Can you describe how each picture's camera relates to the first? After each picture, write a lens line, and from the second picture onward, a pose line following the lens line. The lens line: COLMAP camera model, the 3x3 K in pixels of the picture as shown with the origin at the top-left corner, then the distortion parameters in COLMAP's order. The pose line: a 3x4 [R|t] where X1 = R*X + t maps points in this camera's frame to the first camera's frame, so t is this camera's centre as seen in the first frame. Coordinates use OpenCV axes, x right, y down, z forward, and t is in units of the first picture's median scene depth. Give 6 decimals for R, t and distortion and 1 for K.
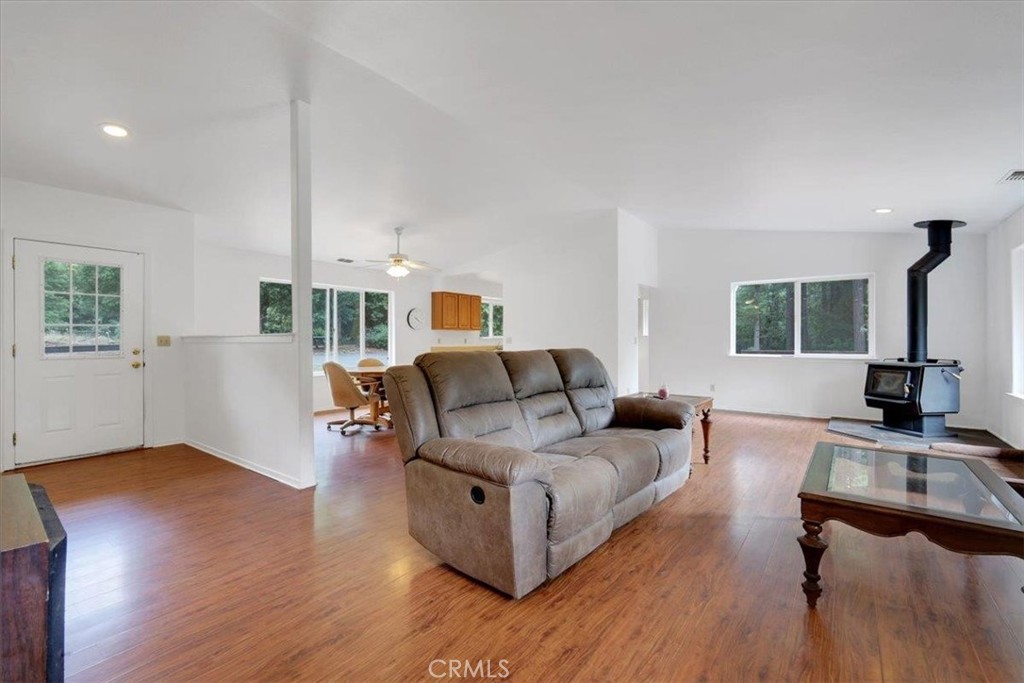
lens RADIAL K [[443.6, 0, 512.0], [0, 443.6, 341.5], [0, 0, 1]] dist [0.003258, 0.000004]
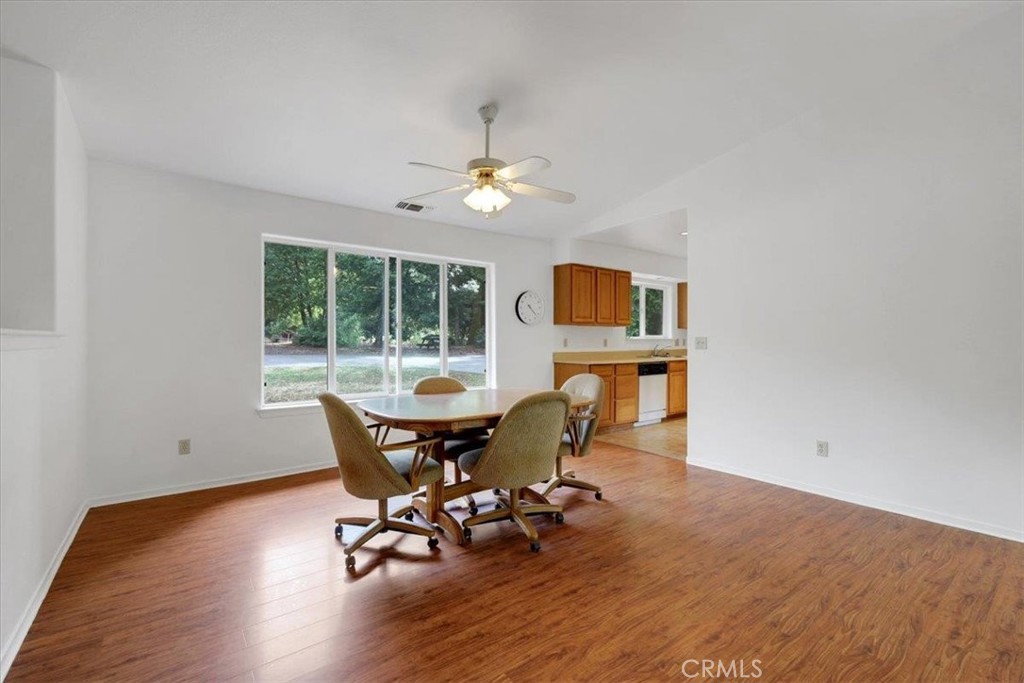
lens RADIAL K [[443.6, 0, 512.0], [0, 443.6, 341.5], [0, 0, 1]] dist [0.003258, 0.000004]
pose [[0.964376, 0.003020, -0.264517, -0.074674], [-0.003046, 0.999995, 0.000309, -0.003679], [0.264517, 0.000508, 0.964381, 0.392489]]
